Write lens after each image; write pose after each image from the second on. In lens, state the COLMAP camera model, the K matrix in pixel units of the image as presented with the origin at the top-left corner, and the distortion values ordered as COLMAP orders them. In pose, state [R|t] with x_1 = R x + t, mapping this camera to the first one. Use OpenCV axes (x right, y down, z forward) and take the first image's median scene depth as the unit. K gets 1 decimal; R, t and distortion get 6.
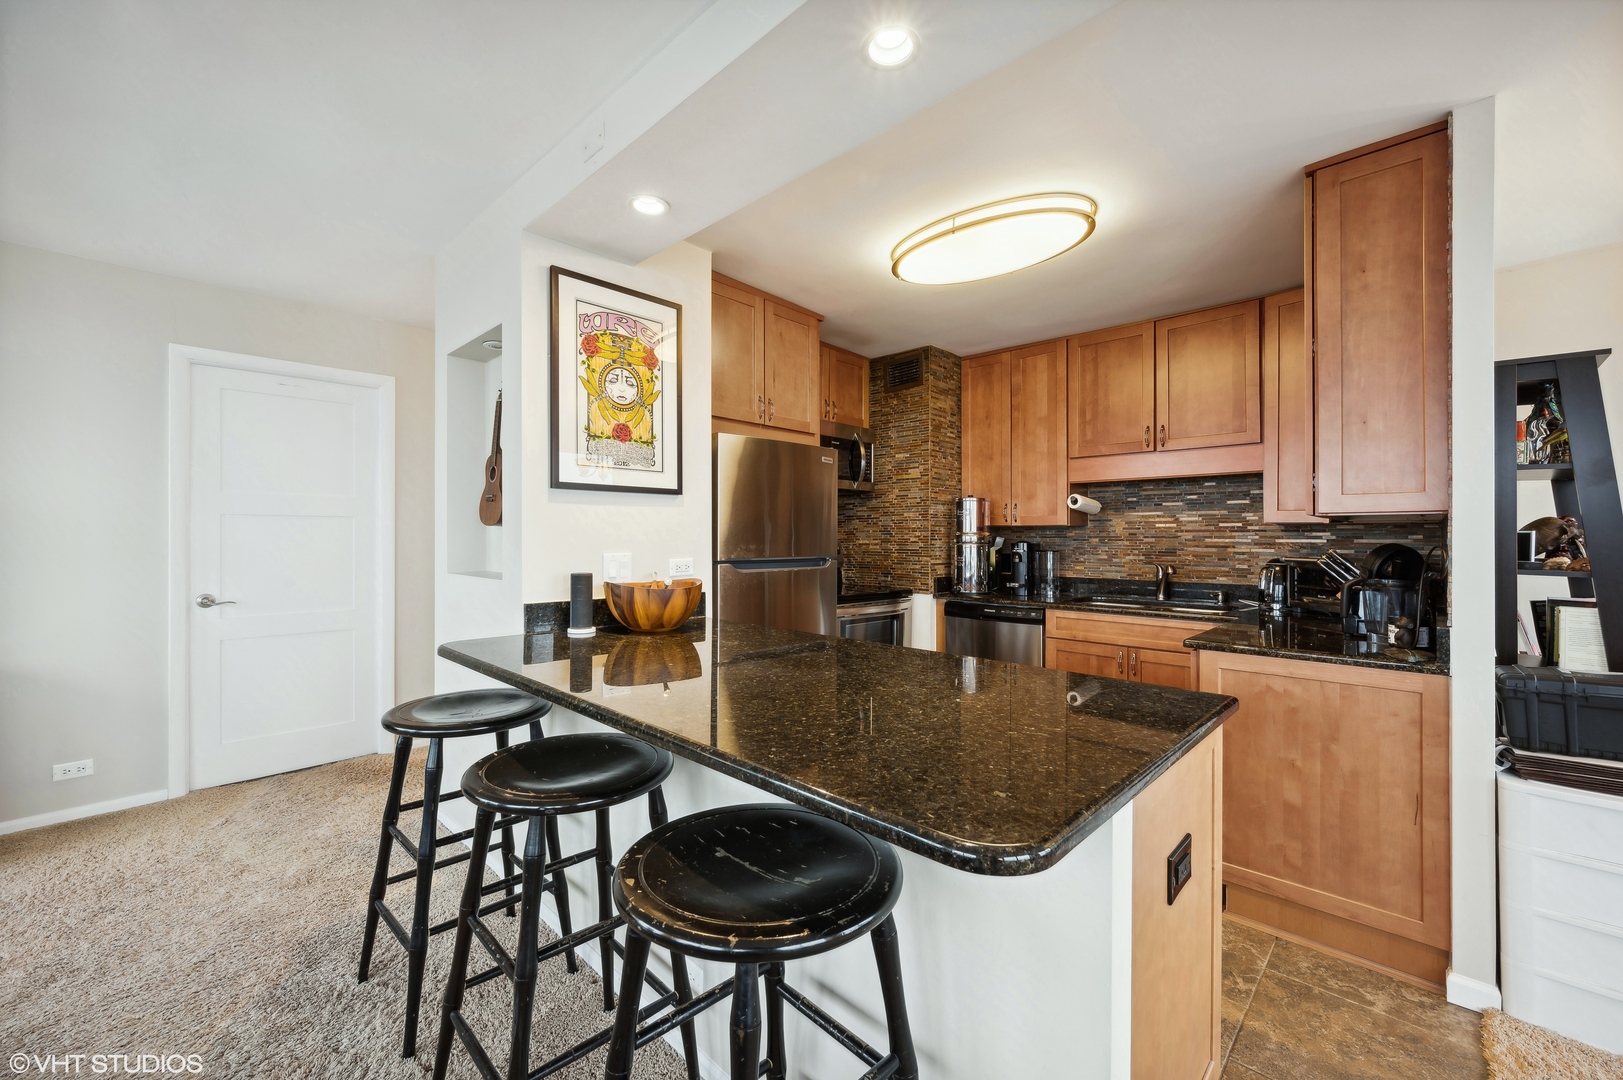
lens RADIAL K [[646.7, 0, 827.0], [0, 646.7, 538.4], [0, 0, 1]] dist [0.000663, -0.000142]
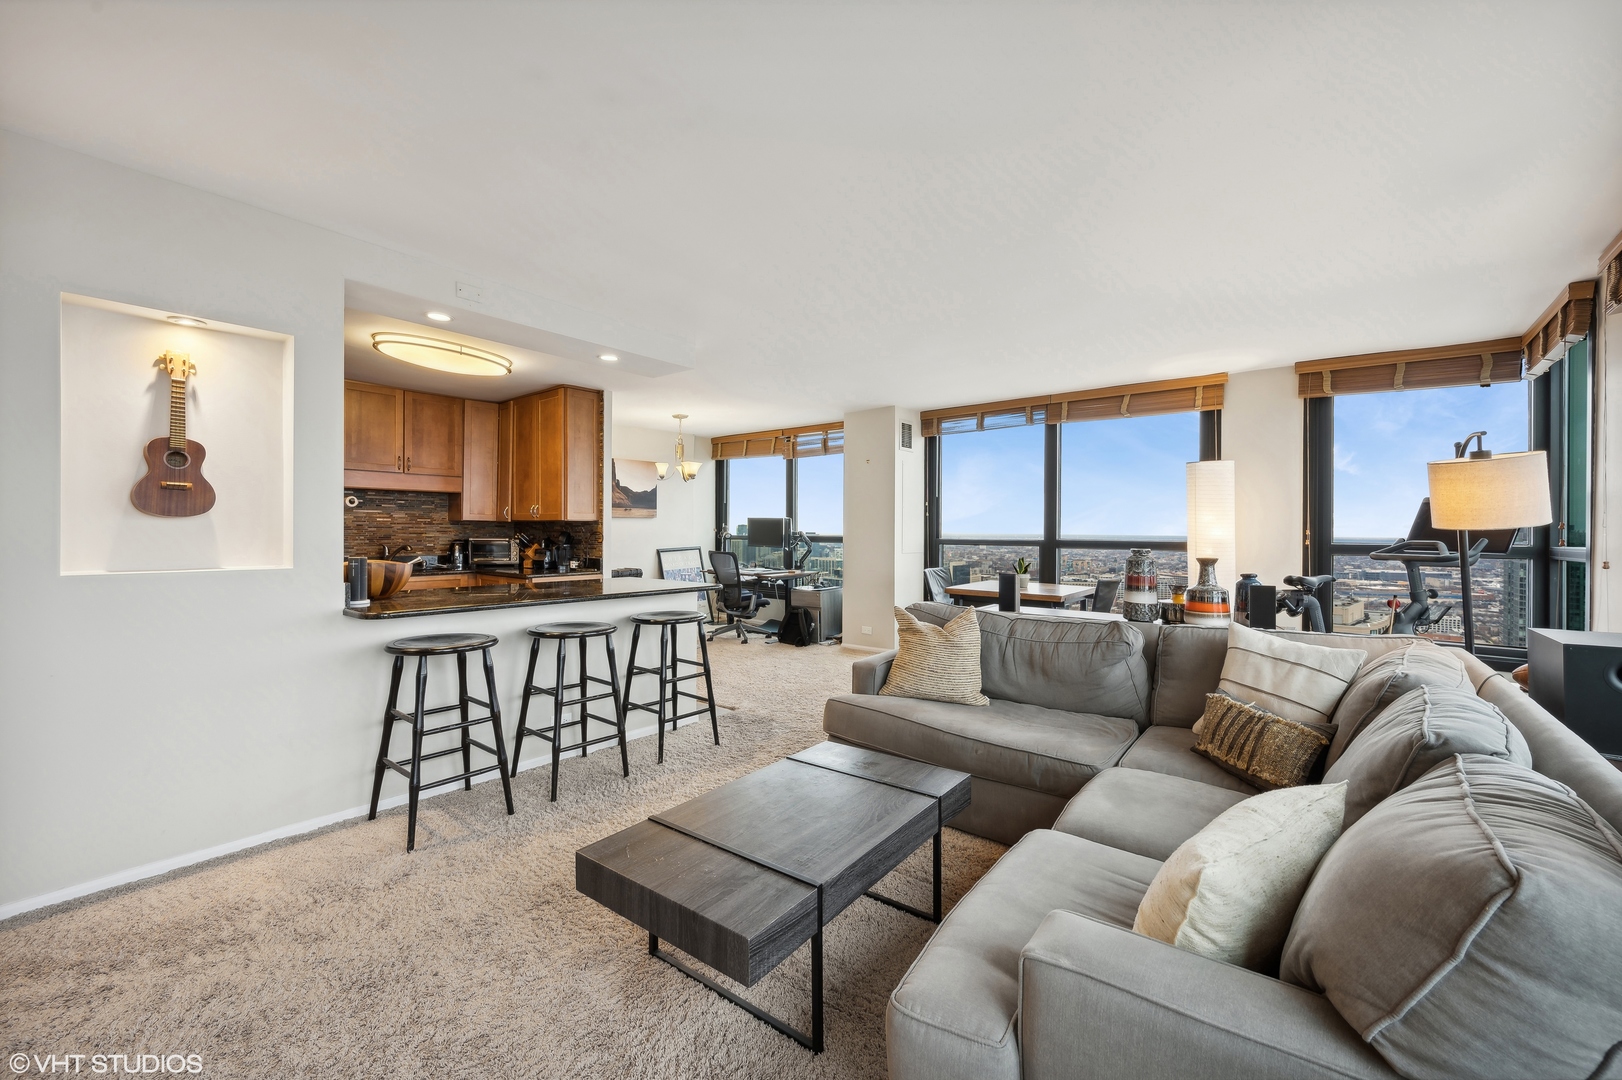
lens RADIAL K [[642.2, 0, 816.1], [0, 642.2, 531.1], [0, 0, 1]] dist [0.000029, -0.000088]
pose [[-0.092497, -0.005419, 0.995698, -1.081705], [-0.004309, 0.999978, 0.005042, -0.005470], [-0.995704, -0.003824, -0.092518, 0.138428]]
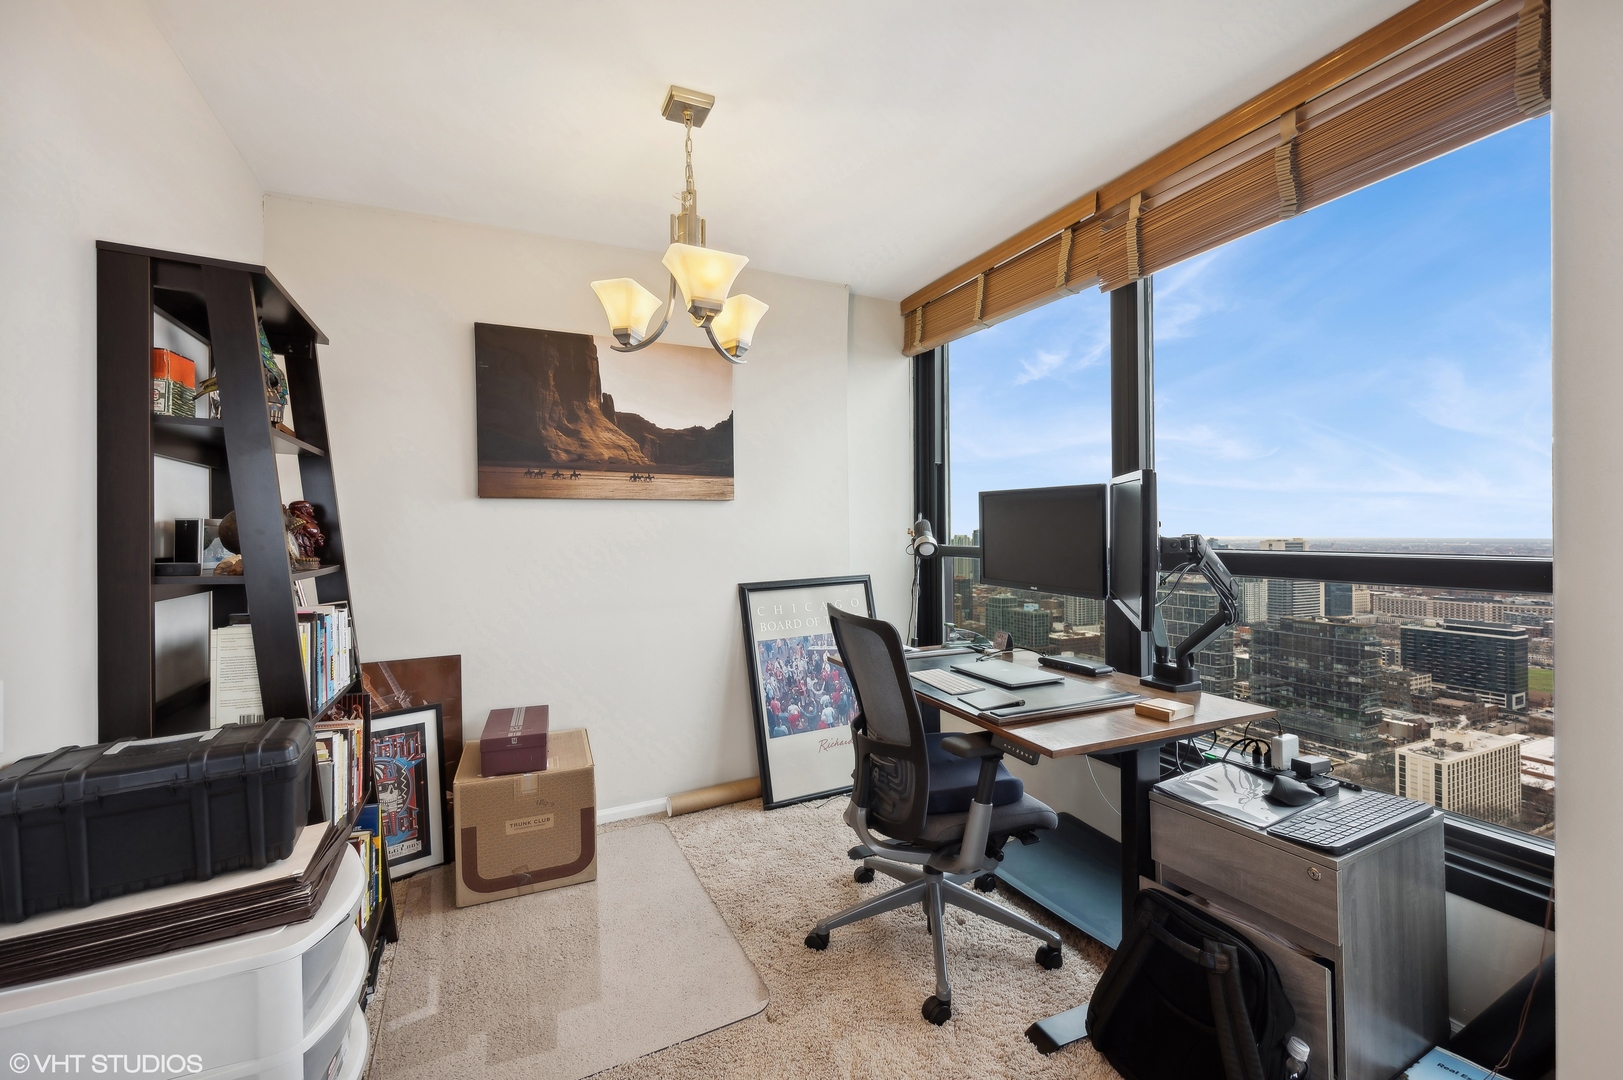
lens RADIAL K [[652.5, 0, 825.1], [0, 652.5, 533.2], [0, 0, 1]] dist [-0.001237, 0.000037]
pose [[0.330844, -0.002981, 0.943681, 0.401446], [0.003814, 0.999991, 0.001821, 0.003414], [-0.943678, 0.002996, 0.330852, 0.093800]]
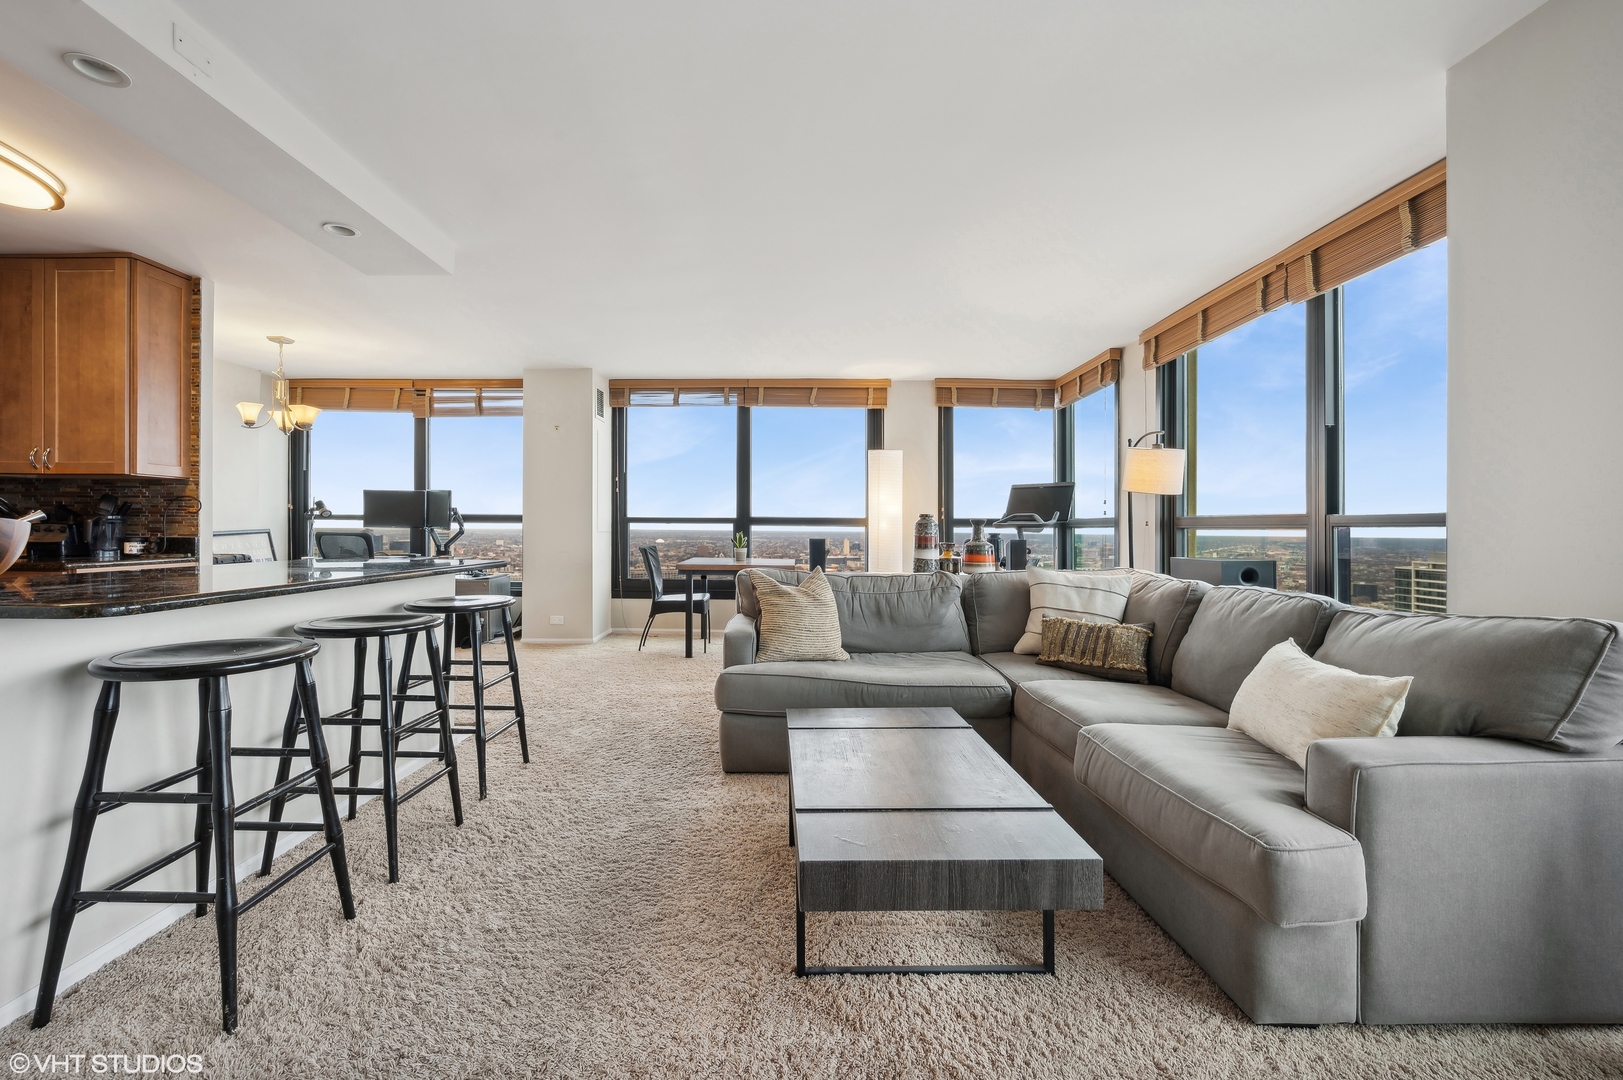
lens RADIAL K [[658.8, 0, 775.2], [0, 658.8, 522.0], [0, 0, 1]] dist [-0.000061, -0.000325]
pose [[-0.676274, -0.002891, 0.736645, -0.861708], [-0.007925, 0.999963, -0.003352, 0.042471], [-0.736608, -0.008105, -0.676272, 0.531936]]
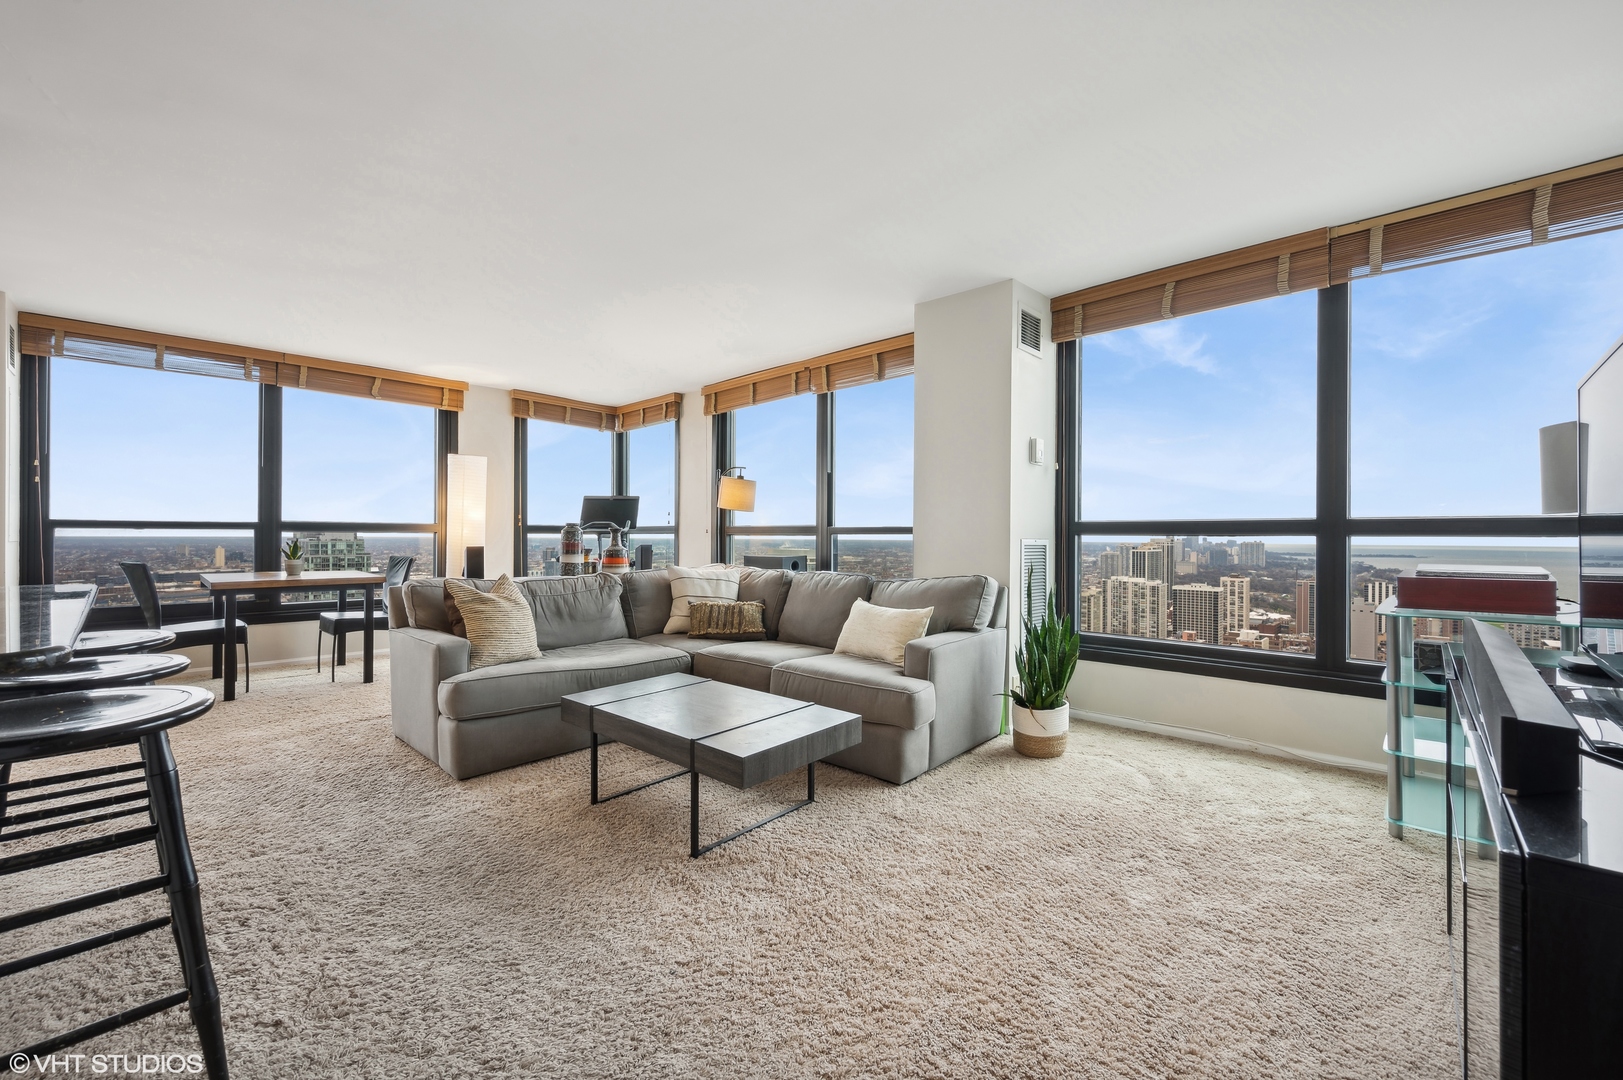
lens RADIAL K [[655.2, 0, 802.1], [0, 655.2, 531.1], [0, 0, 1]] dist [-0.000040, -0.000157]
pose [[-0.999949, -0.009389, -0.003613, -0.646428], [-0.009376, 0.999950, -0.003488, 0.038874], [0.003645, -0.003454, -0.999987, 0.833458]]
